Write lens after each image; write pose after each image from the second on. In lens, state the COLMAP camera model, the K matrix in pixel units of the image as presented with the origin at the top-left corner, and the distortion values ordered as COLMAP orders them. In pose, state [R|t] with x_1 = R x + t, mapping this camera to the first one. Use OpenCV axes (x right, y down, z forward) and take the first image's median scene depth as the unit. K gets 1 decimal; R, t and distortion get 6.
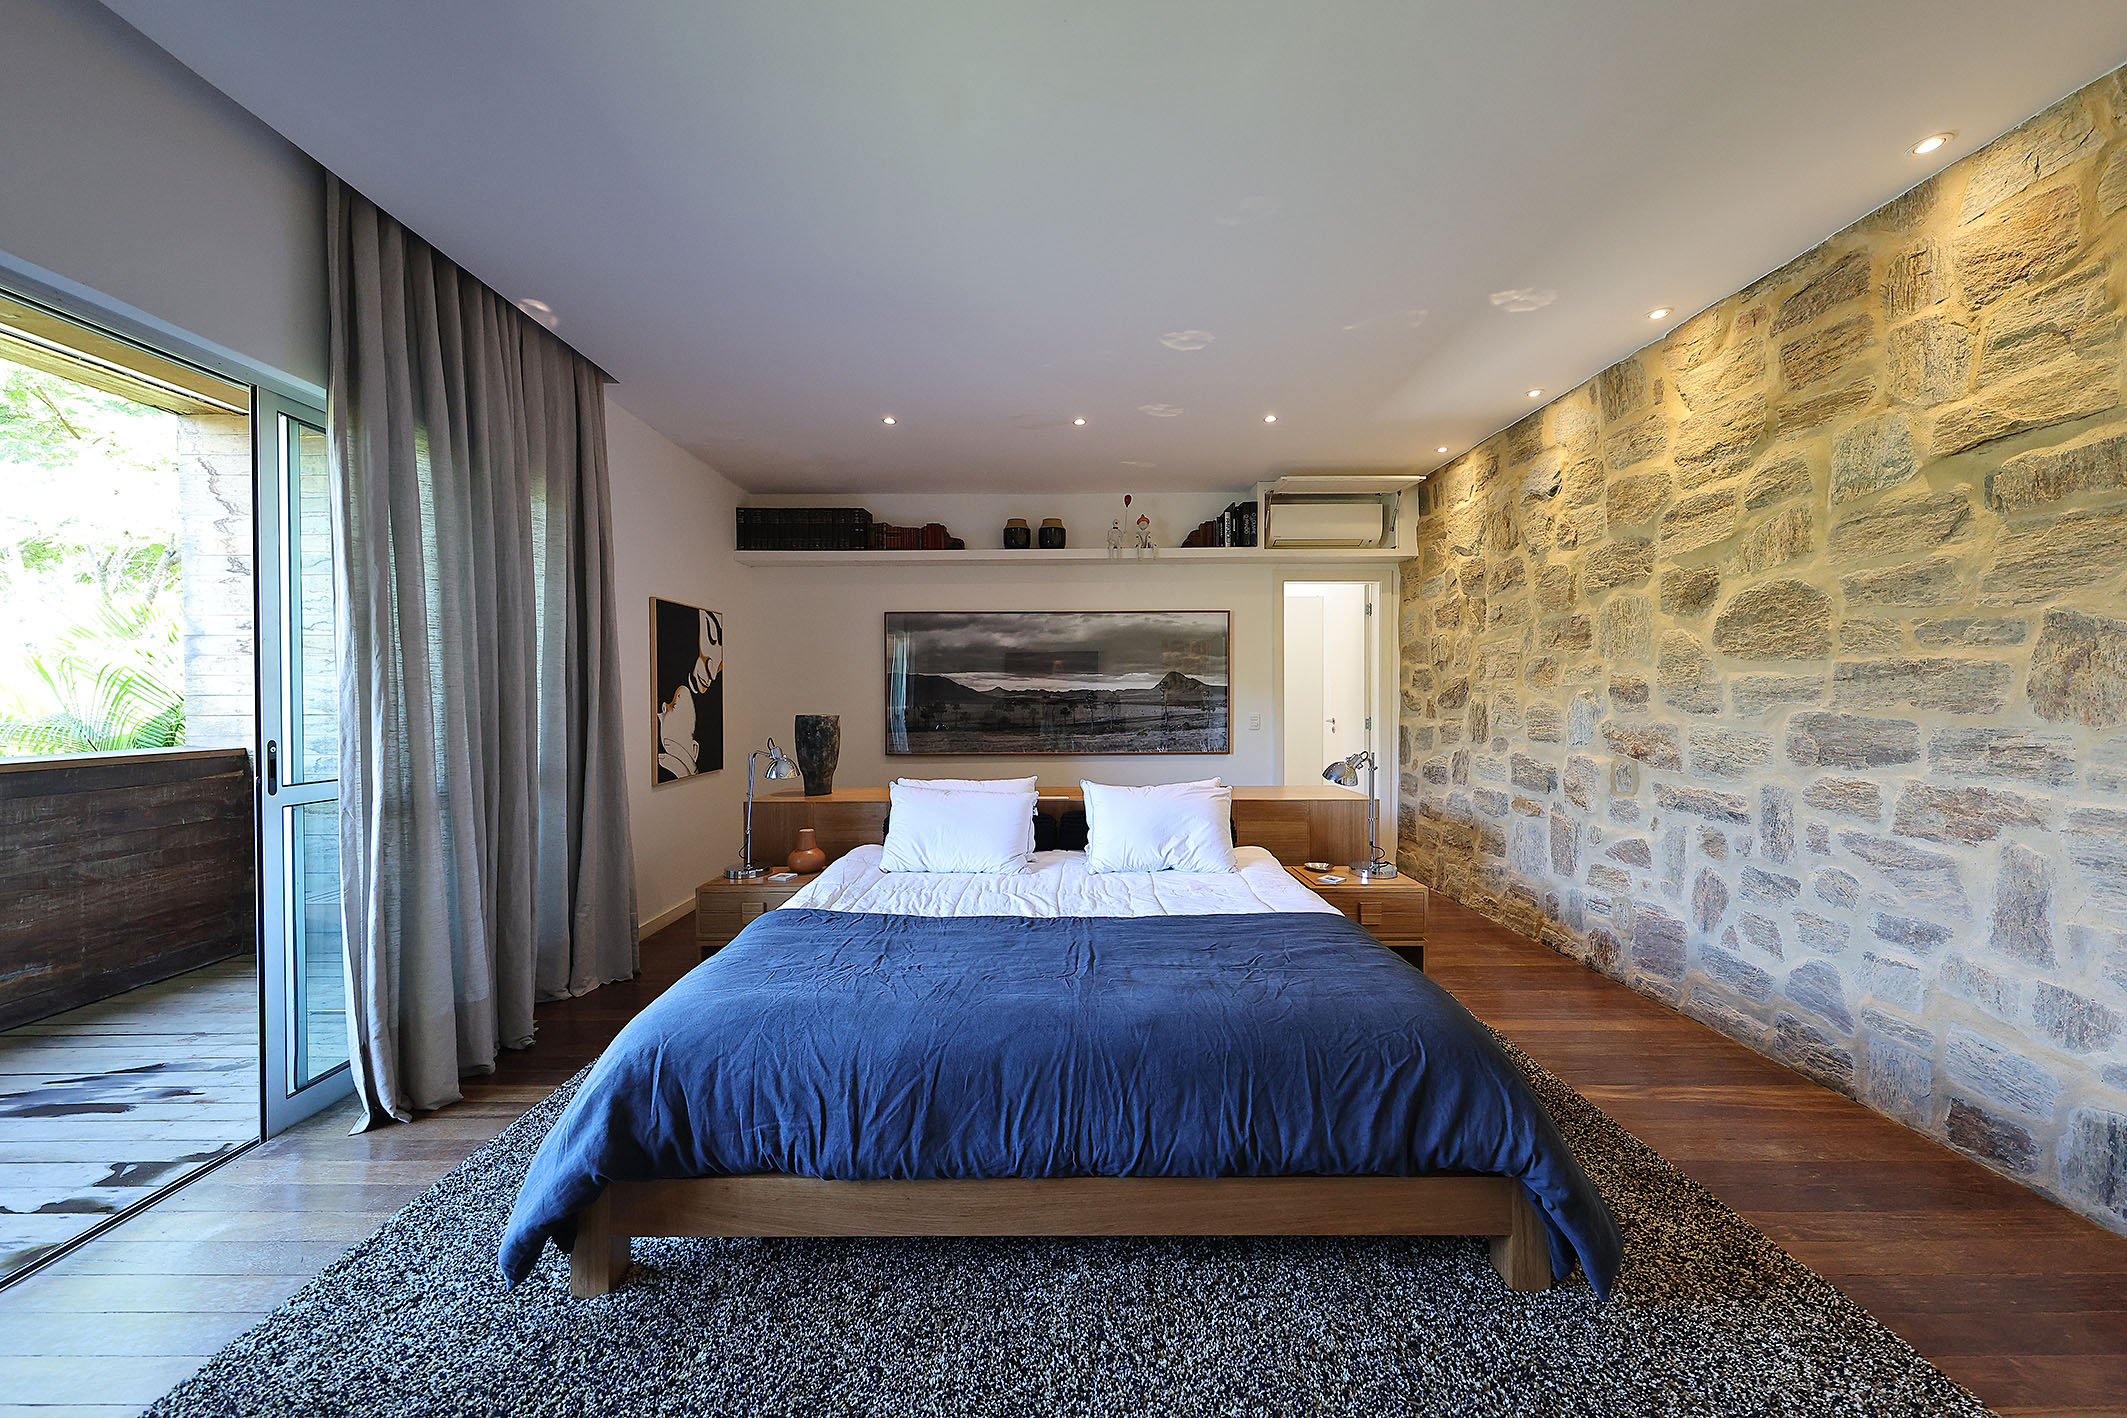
lens RADIAL K [[748.3, 0, 1063.5], [0, 748.3, 709.0], [0, 0, 1]] dist [-0.001255, -0.000154]
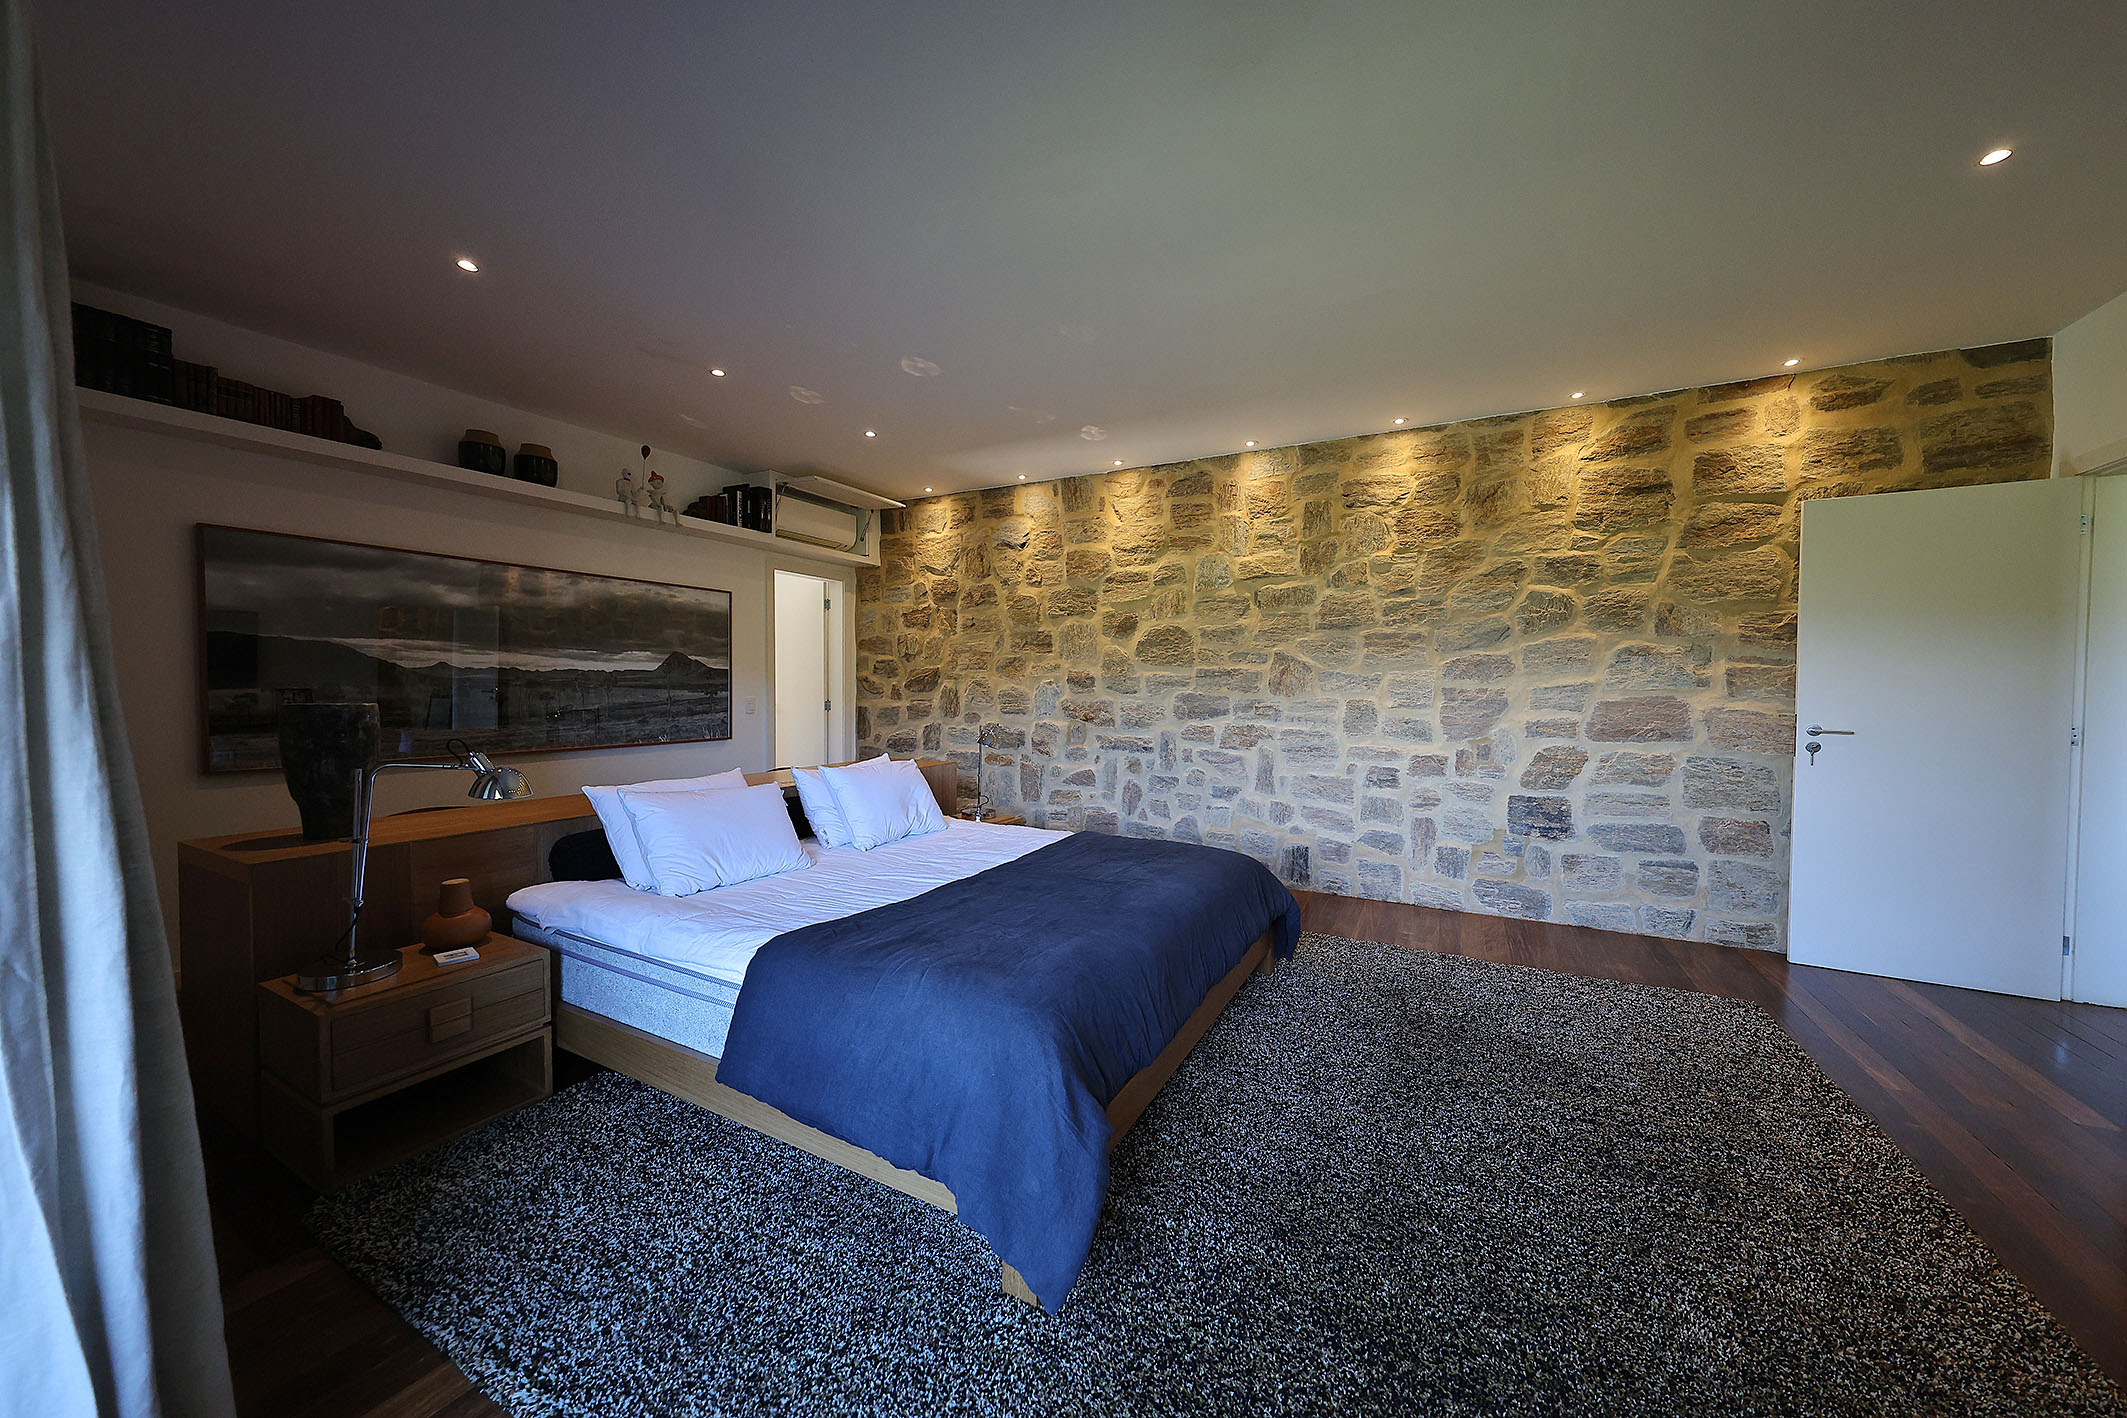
lens RADIAL K [[737.7, 0, 1063.5], [0, 737.7, 709.0], [0, 0, 1]] dist [0.000571, -0.000002]
pose [[0.474122, -0.022237, 0.880178, -0.689656], [0.003789, 0.999723, 0.023216, 0.000477], [-0.880451, -0.007672, 0.474075, 0.265769]]
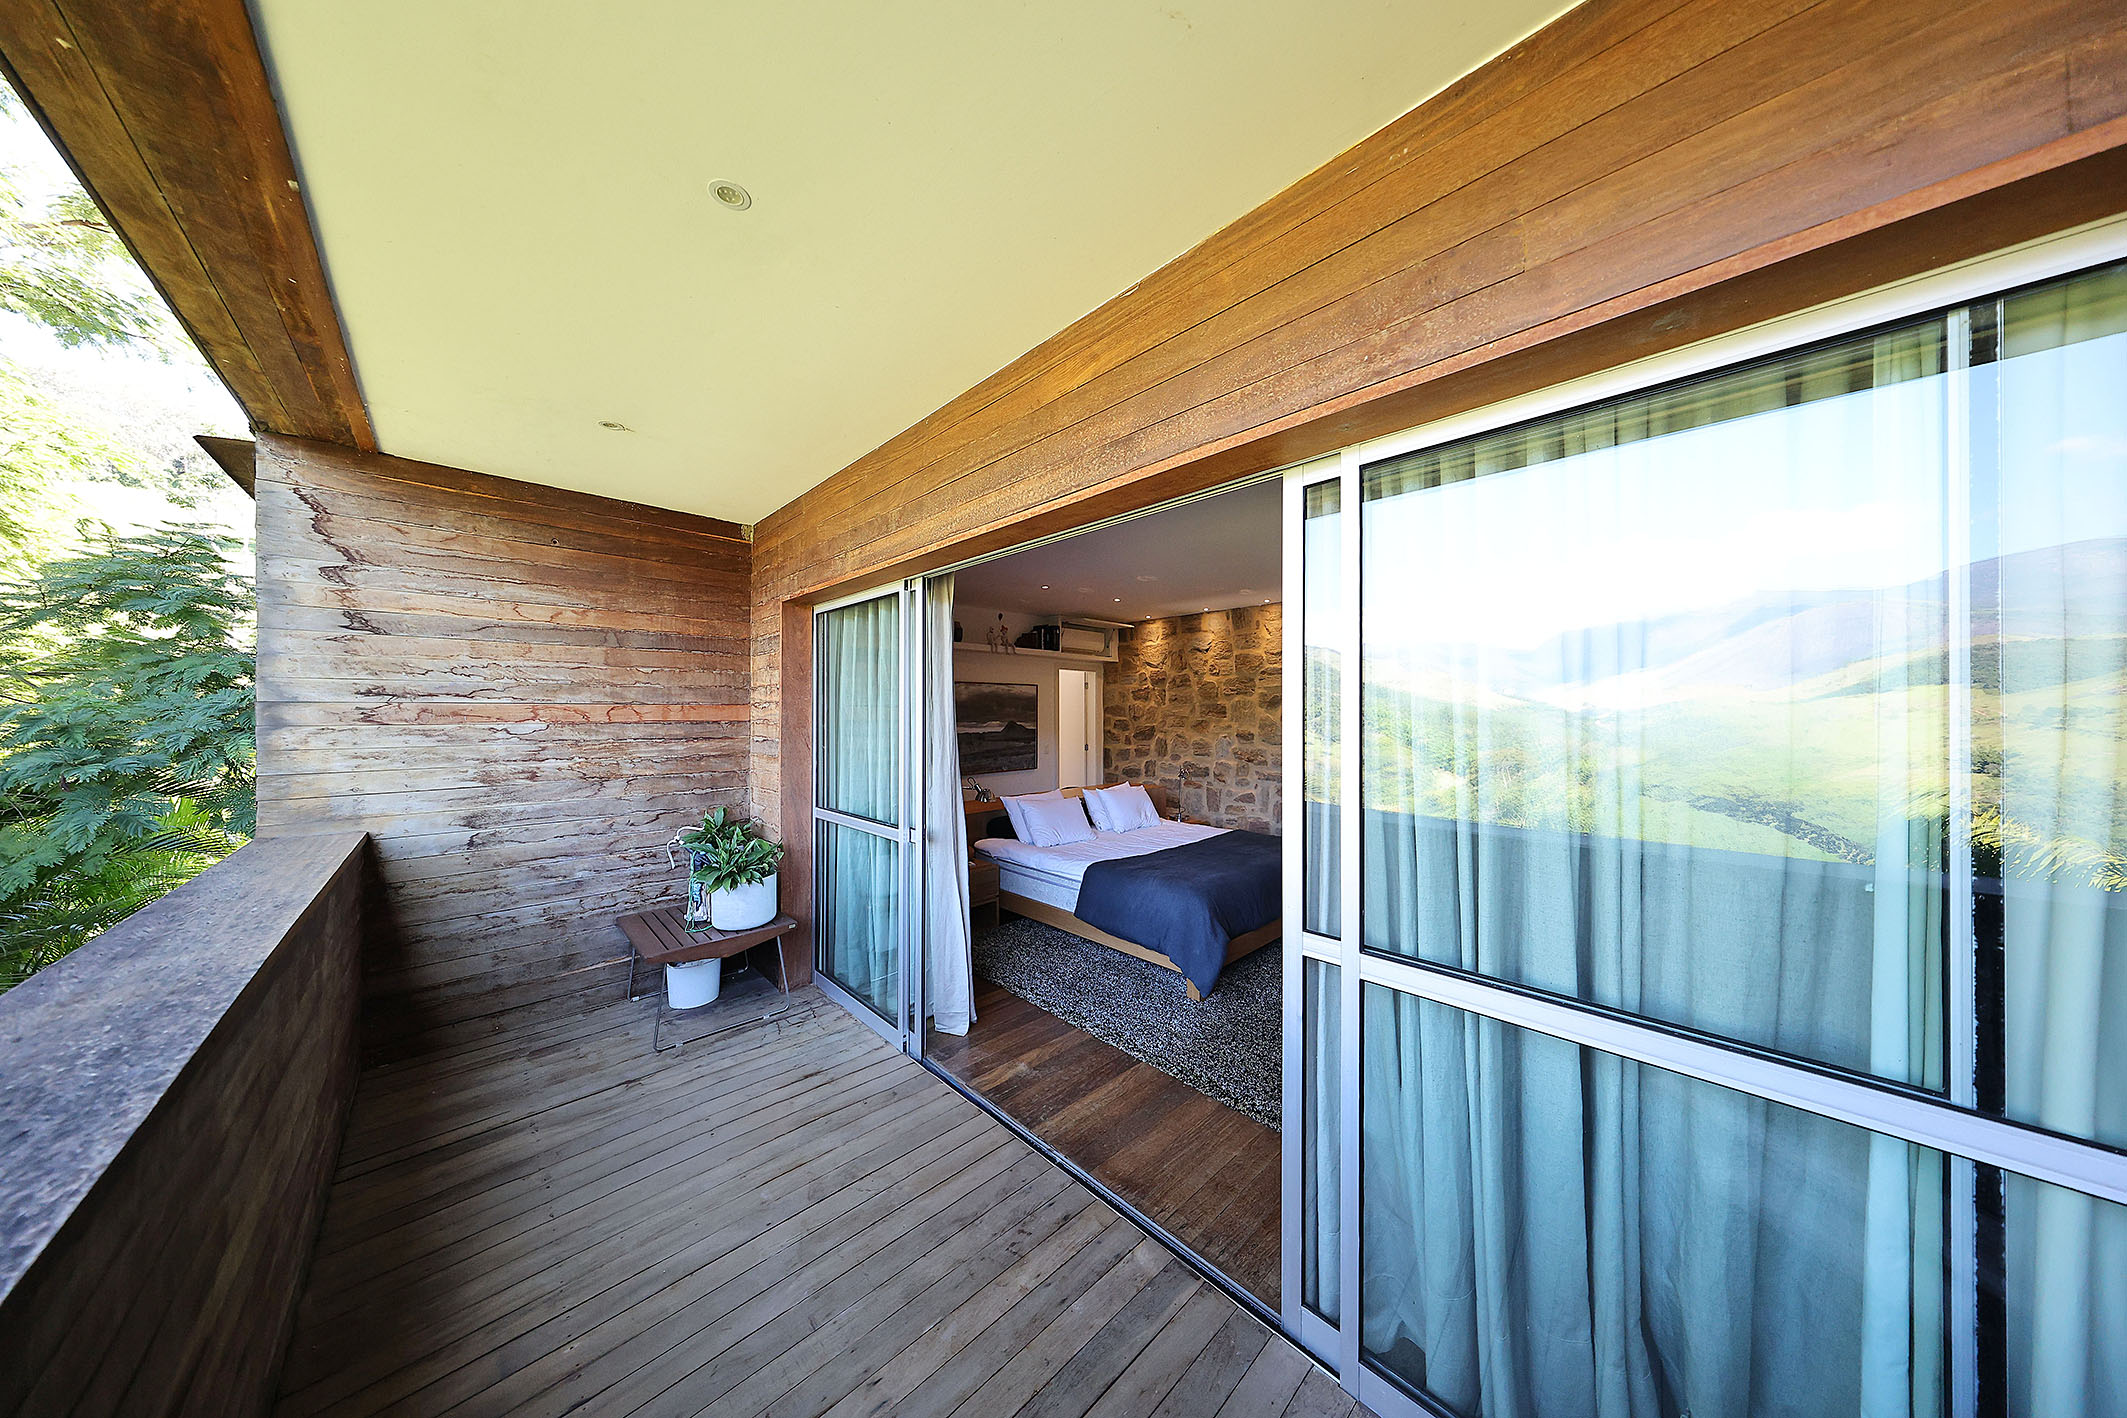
lens RADIAL K [[609.6, 0, 1068.2], [0, 609.6, 709.5], [0, 0, 1]] dist [-0.000411, -0.000027]
pose [[0.711985, 0.005359, 0.702175, -1.158557], [0.006958, 0.999868, -0.014685, -0.088534], [-0.702161, 0.015341, 0.711853, -0.071019]]
